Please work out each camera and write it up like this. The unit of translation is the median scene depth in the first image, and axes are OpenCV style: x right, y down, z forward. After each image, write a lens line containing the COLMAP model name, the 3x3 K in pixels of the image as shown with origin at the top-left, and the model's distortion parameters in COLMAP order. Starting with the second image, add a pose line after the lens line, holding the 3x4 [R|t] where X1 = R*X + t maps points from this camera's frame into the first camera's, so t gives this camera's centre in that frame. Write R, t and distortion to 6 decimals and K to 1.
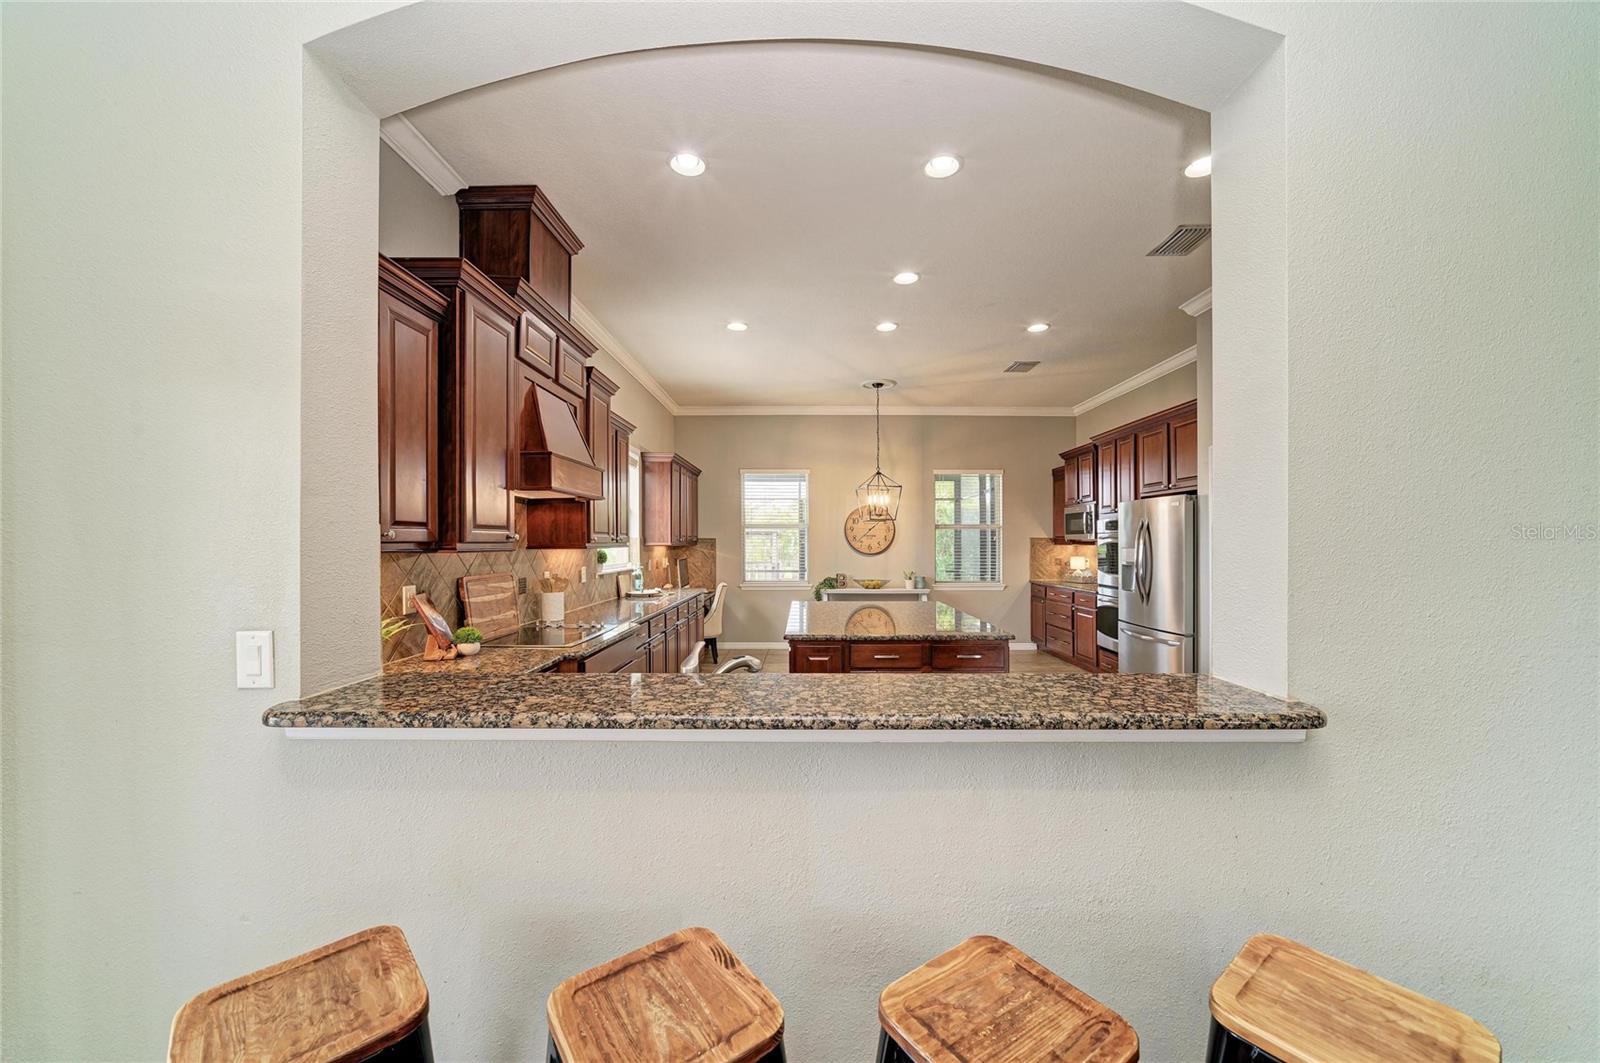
lens RADIAL K [[597.1, 0, 797.1], [0, 597.1, 536.6], [0, 0, 1]] dist [-0.001771, -0.000044]
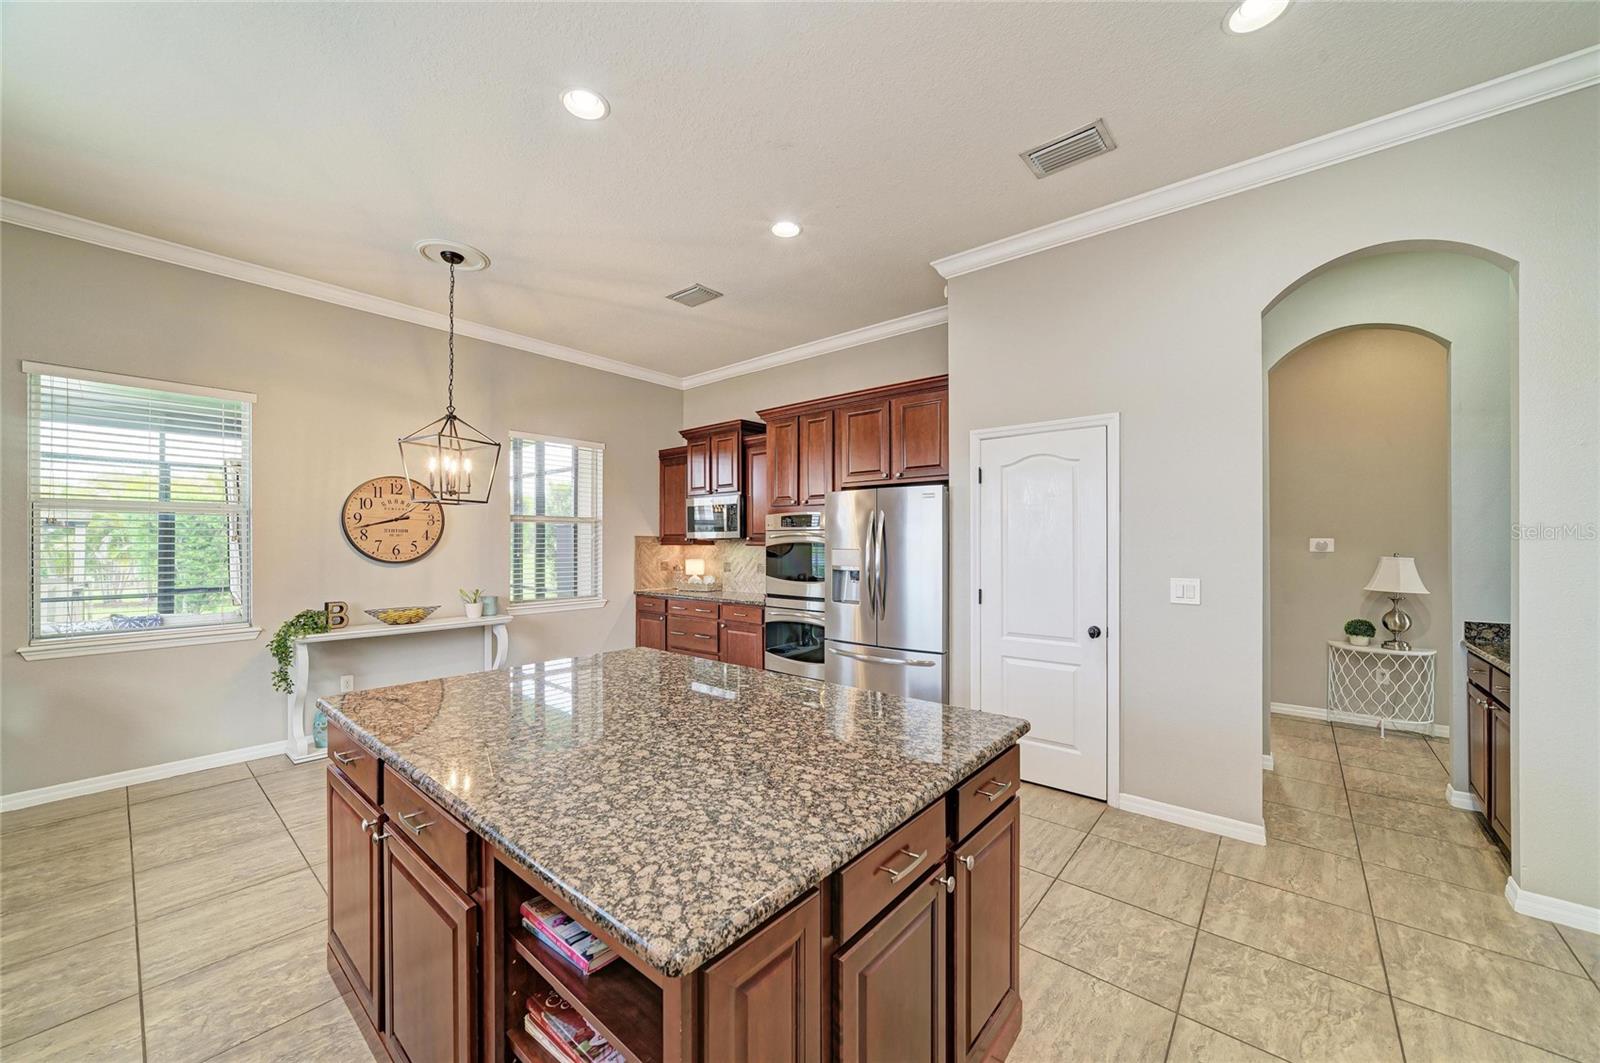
lens RADIAL K [[597.1, 0, 791.6], [0, 597.1, 529.4], [0, 0, 1]] dist [-0.001771, -0.000044]
pose [[0.643441, 0.016085, 0.765327, -0.071898], [-0.006966, 0.999861, -0.015157, 0.003870], [-0.765464, 0.004421, 0.643463, 0.359656]]
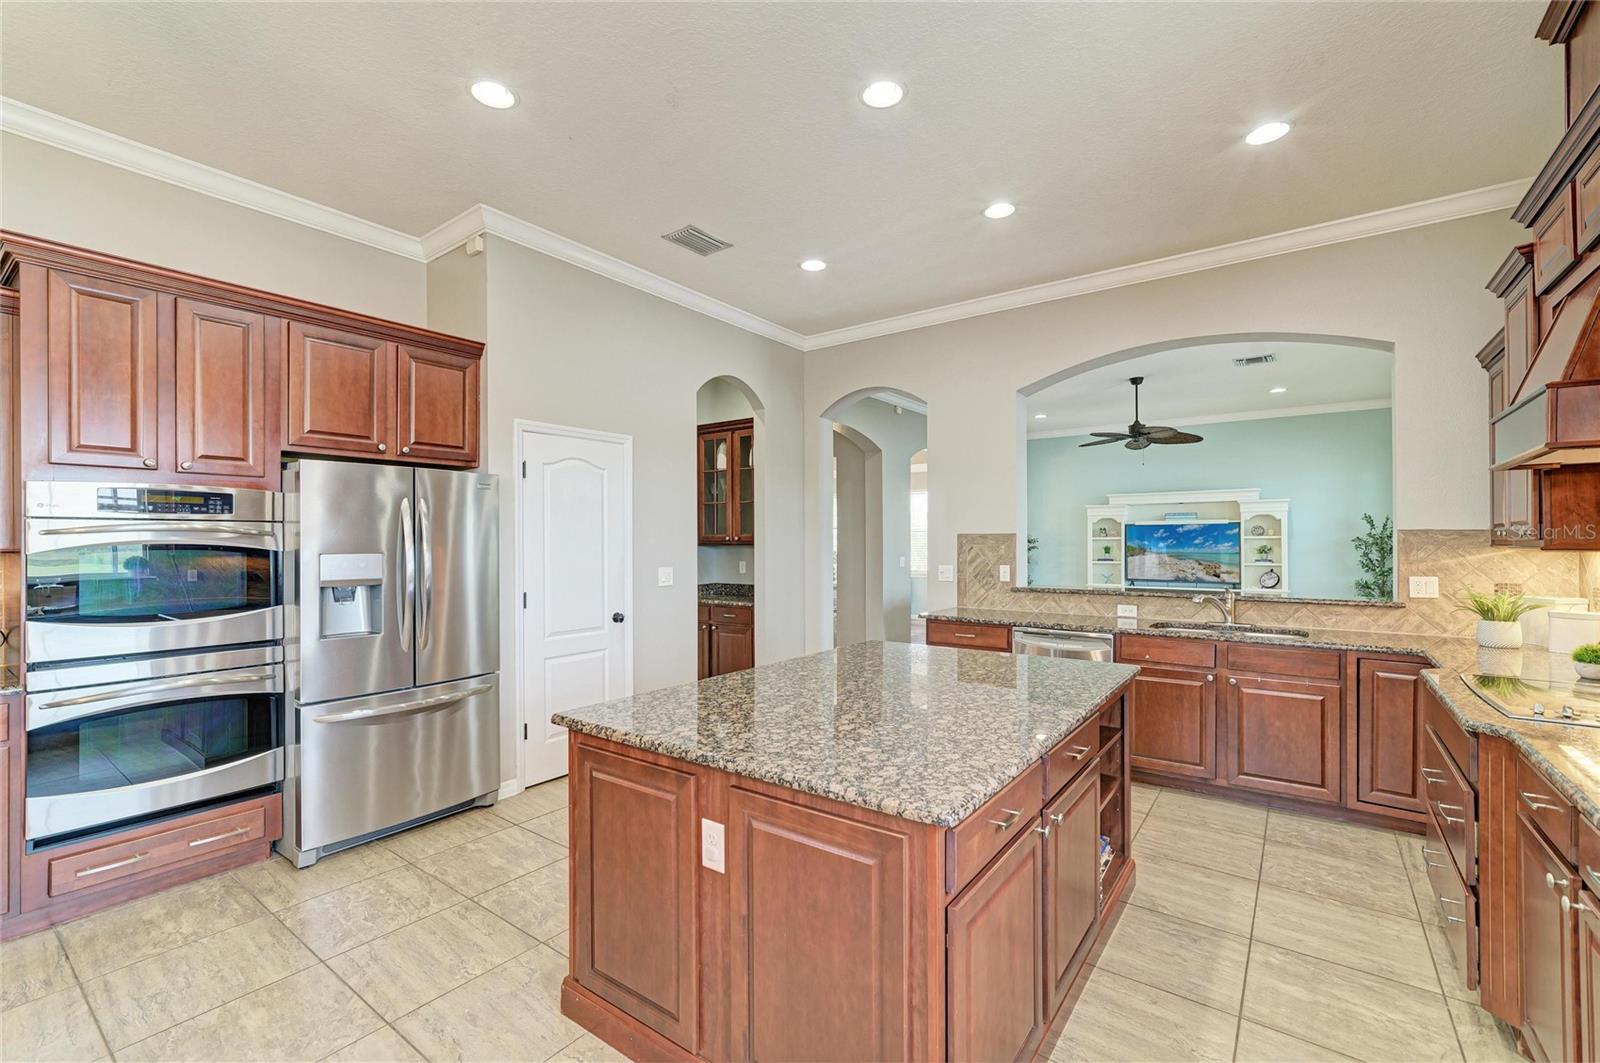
lens RADIAL K [[687.9, 0, 805.2], [0, 687.9, 540.5], [0, 0, 1]] dist [0.000147, 0.000855]
pose [[-0.821606, 0.001603, 0.570053, -0.073341], [-0.003011, 0.999970, -0.007152, 0.007355], [-0.570047, -0.007592, -0.821577, 0.843068]]
